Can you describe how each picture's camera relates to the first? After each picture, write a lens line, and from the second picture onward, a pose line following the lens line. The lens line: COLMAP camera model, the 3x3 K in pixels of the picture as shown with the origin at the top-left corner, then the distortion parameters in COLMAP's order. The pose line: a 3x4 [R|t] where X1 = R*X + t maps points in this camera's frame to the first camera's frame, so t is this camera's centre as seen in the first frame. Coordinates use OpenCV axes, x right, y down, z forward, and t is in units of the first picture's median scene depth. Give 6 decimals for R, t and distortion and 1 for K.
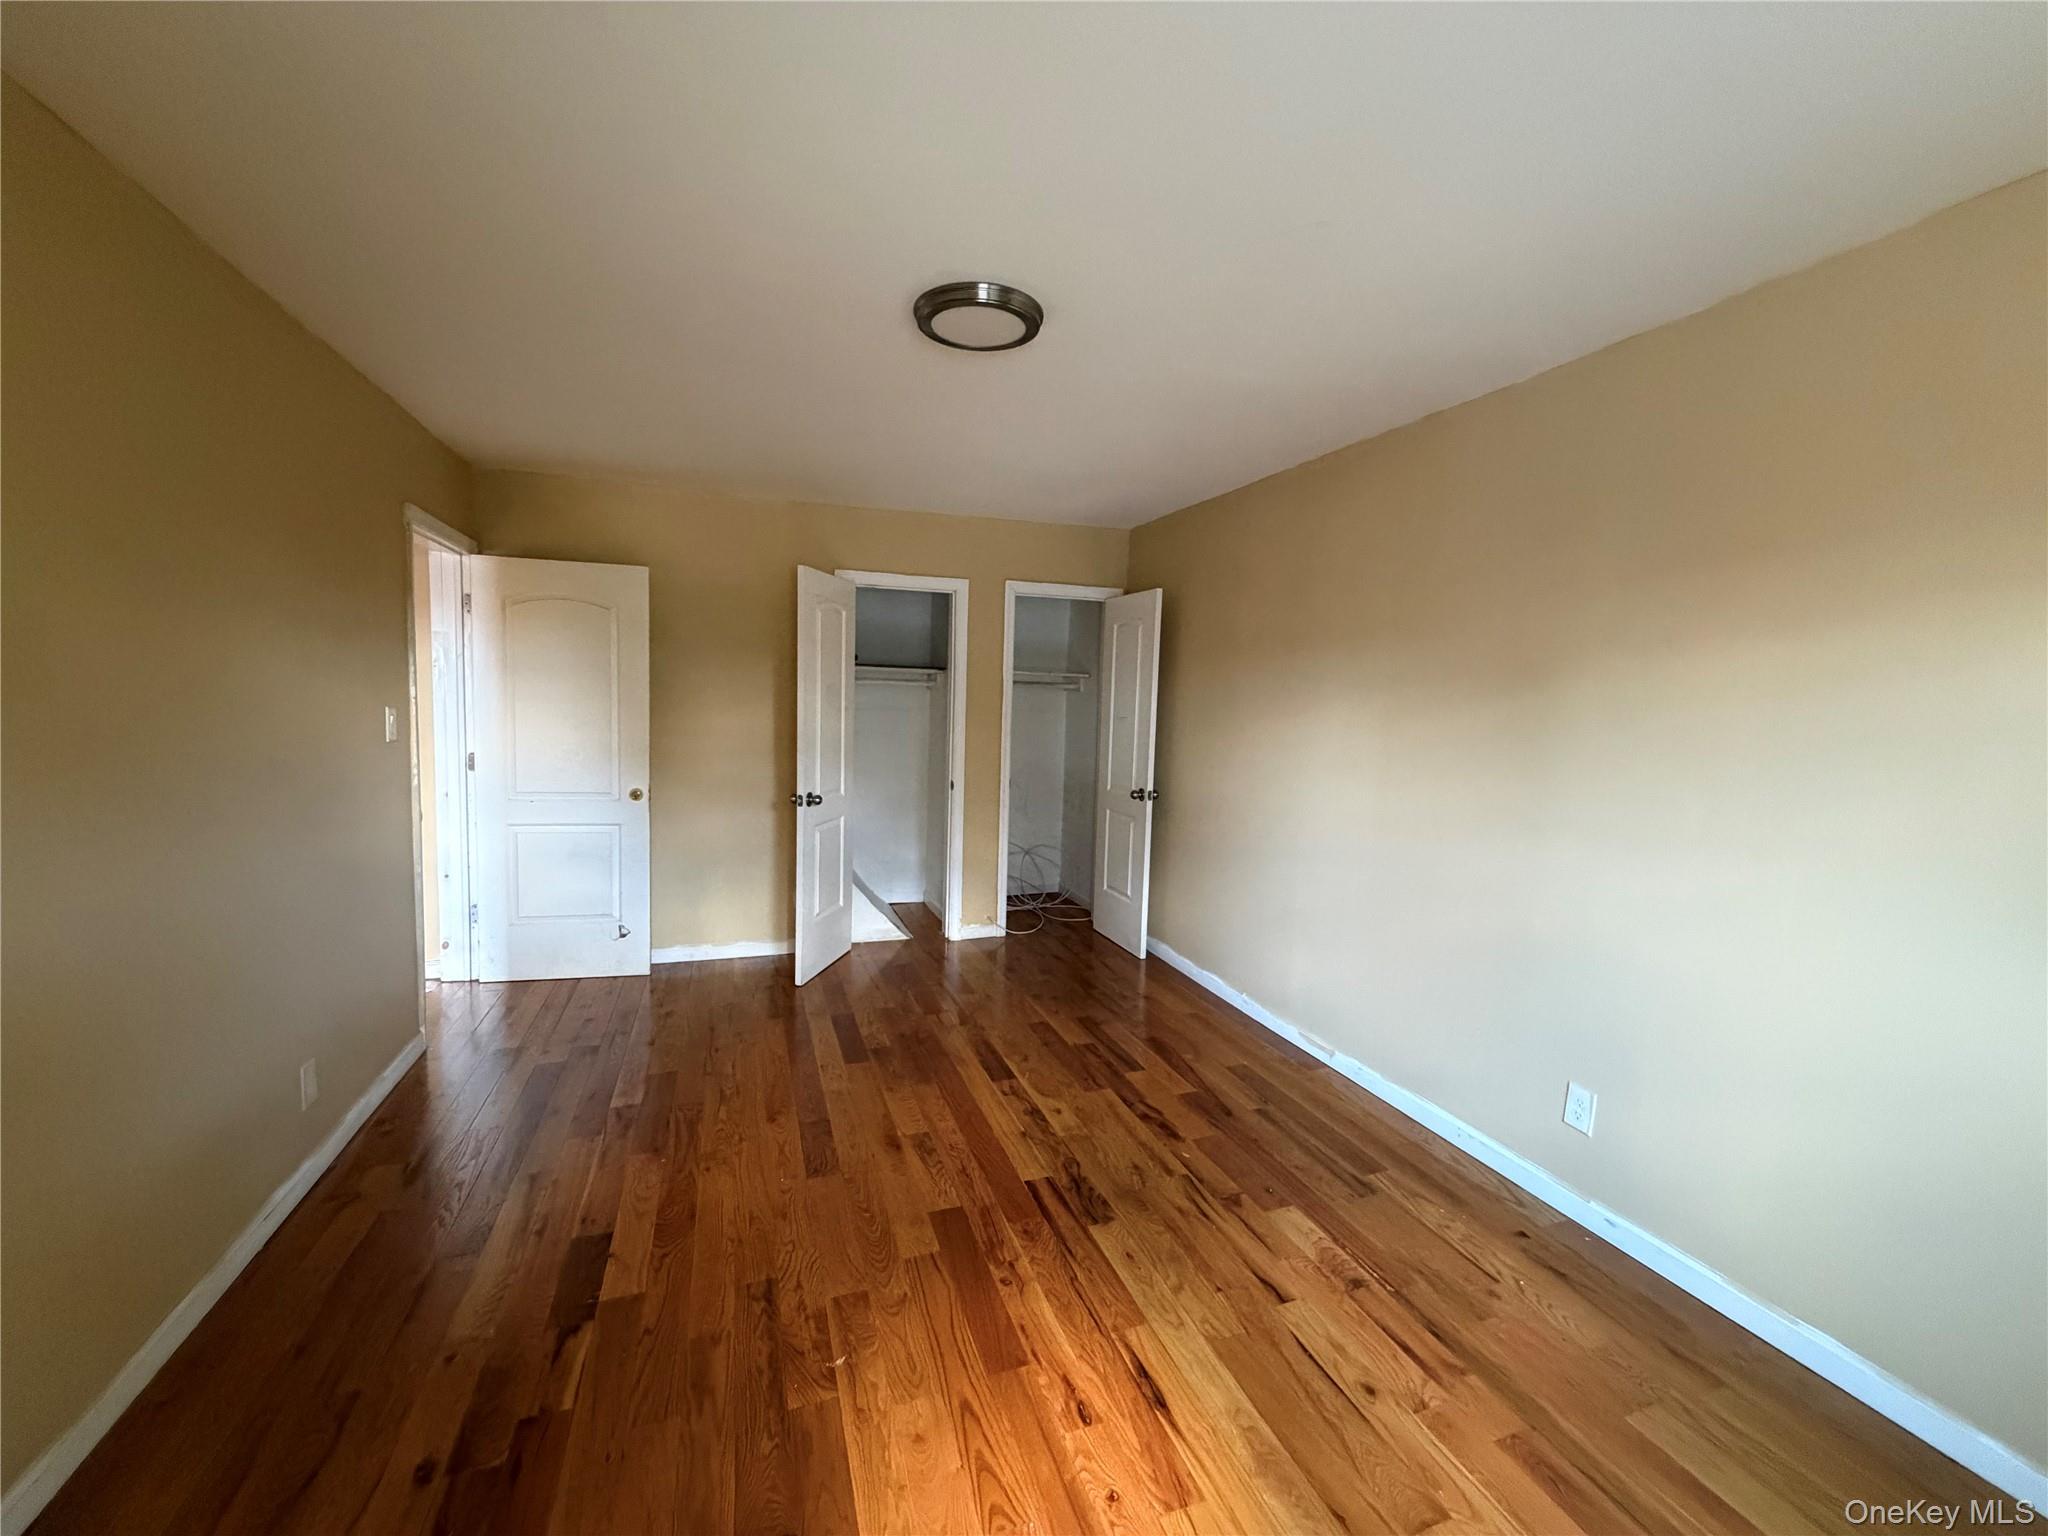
lens RADIAL K [[837.6, 0, 1023.0], [0, 837.6, 766.1], [0, 0, 1]] dist [0.001312, 0.000121]
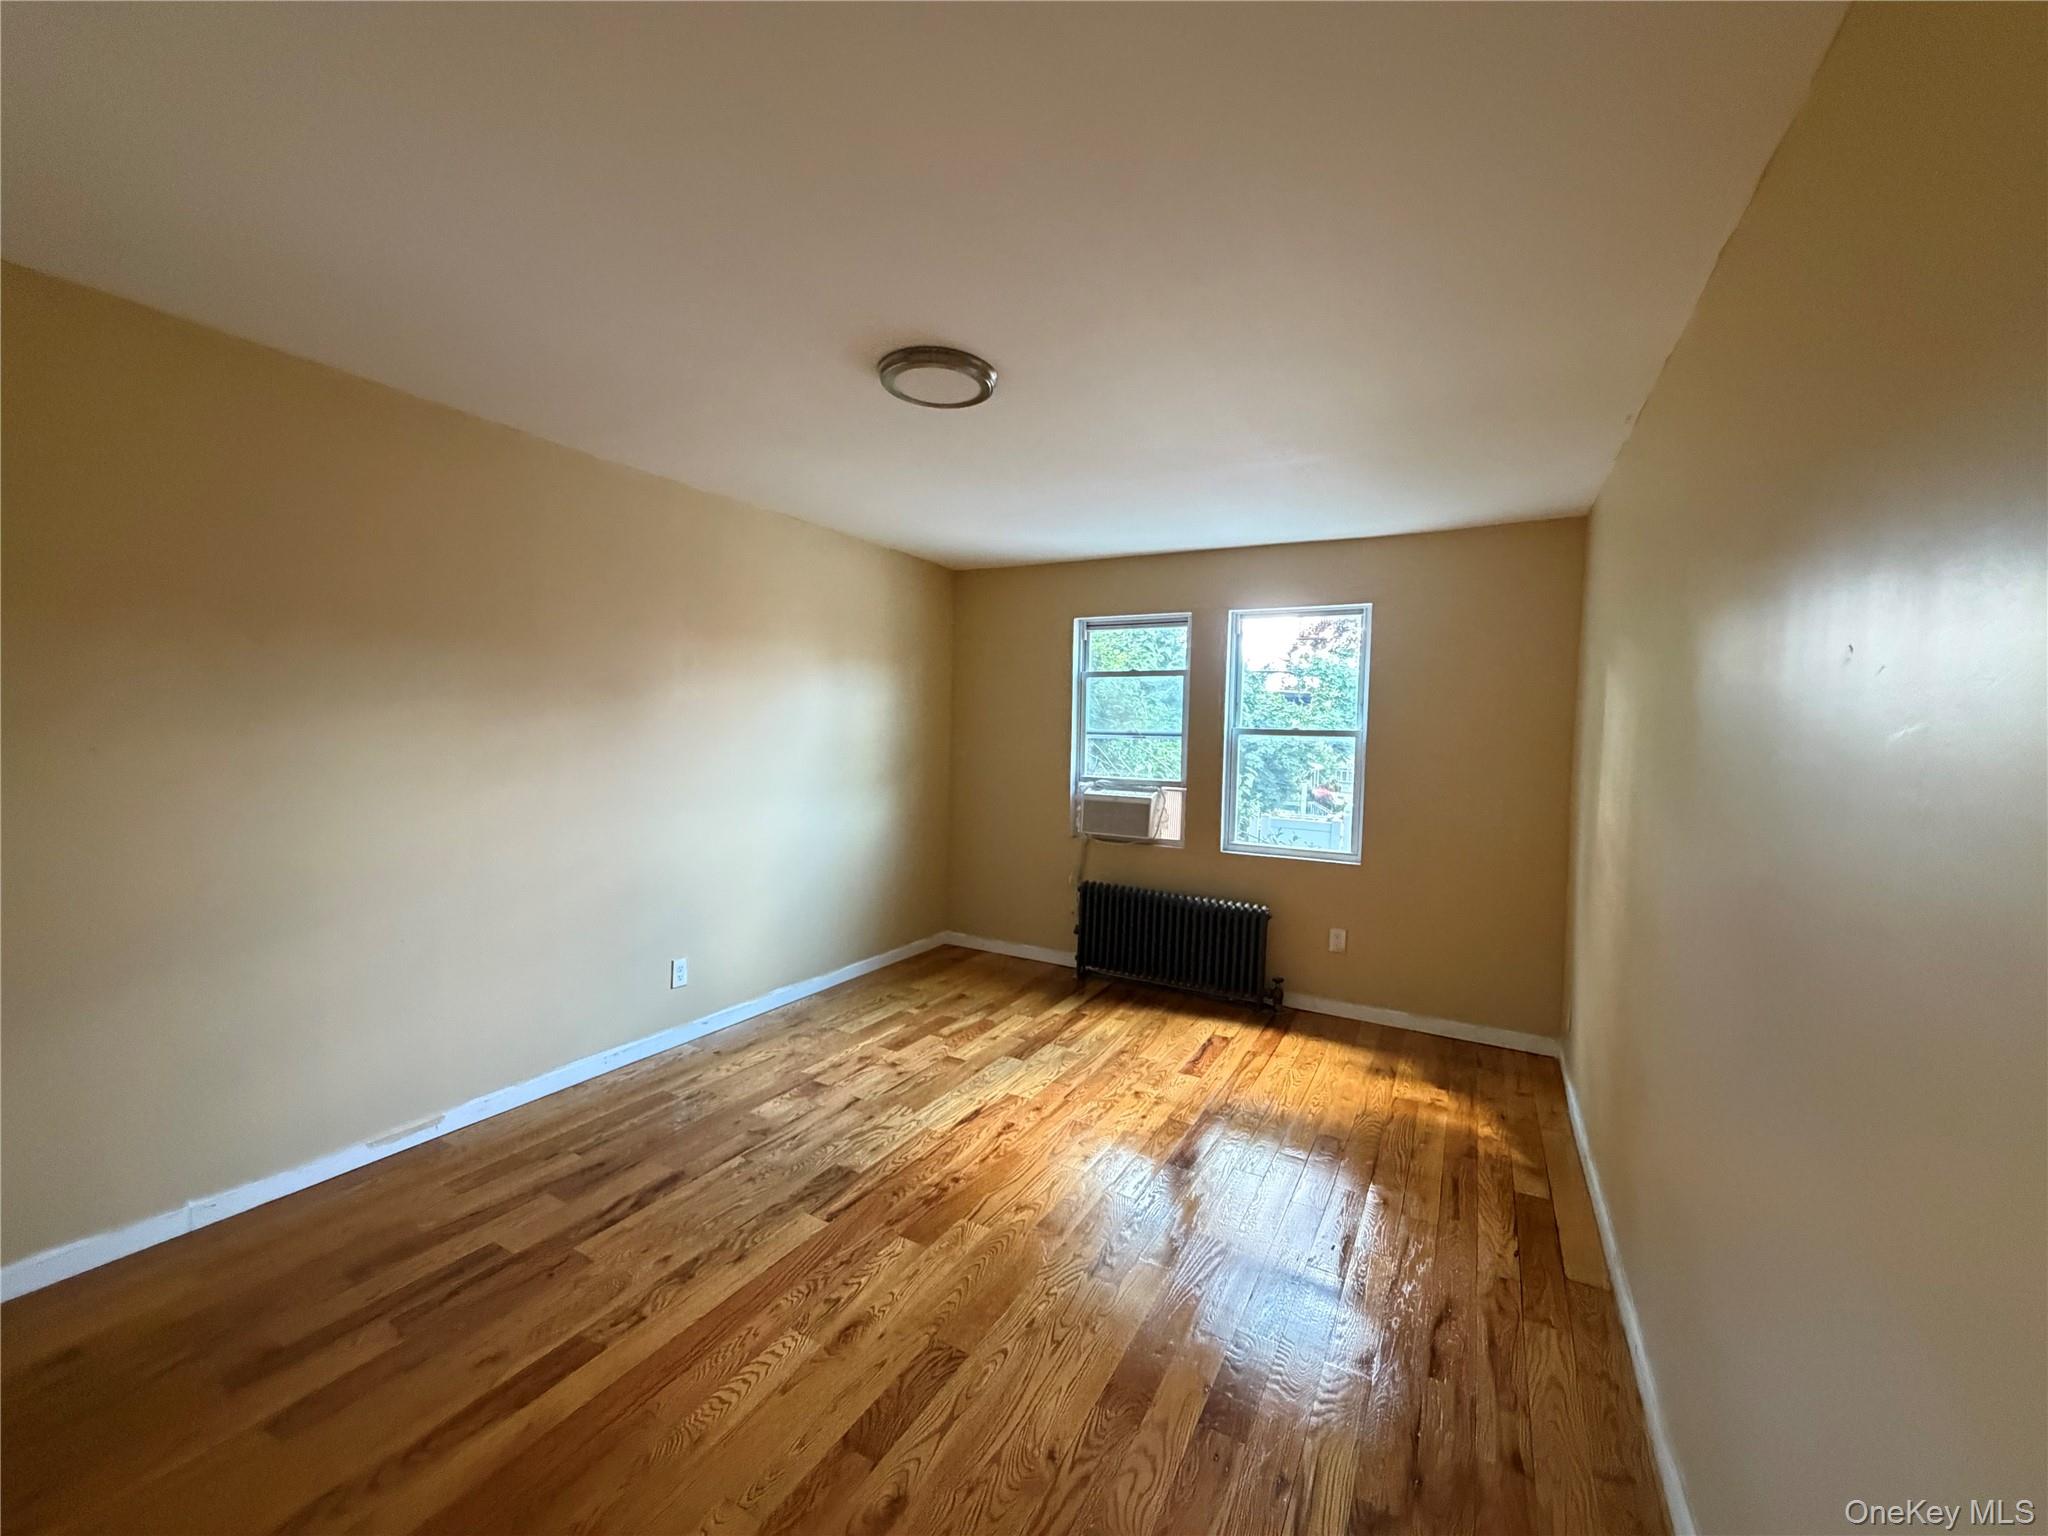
lens RADIAL K [[837.6, 0, 1022.8], [0, 837.6, 769.2], [0, 0, 1]] dist [0.001312, 0.000121]
pose [[-0.672284, -0.082700, 0.735659, -0.747344], [0.015641, 0.991932, 0.125803, -0.128451], [-0.740128, 0.096082, -0.665567, 1.307940]]
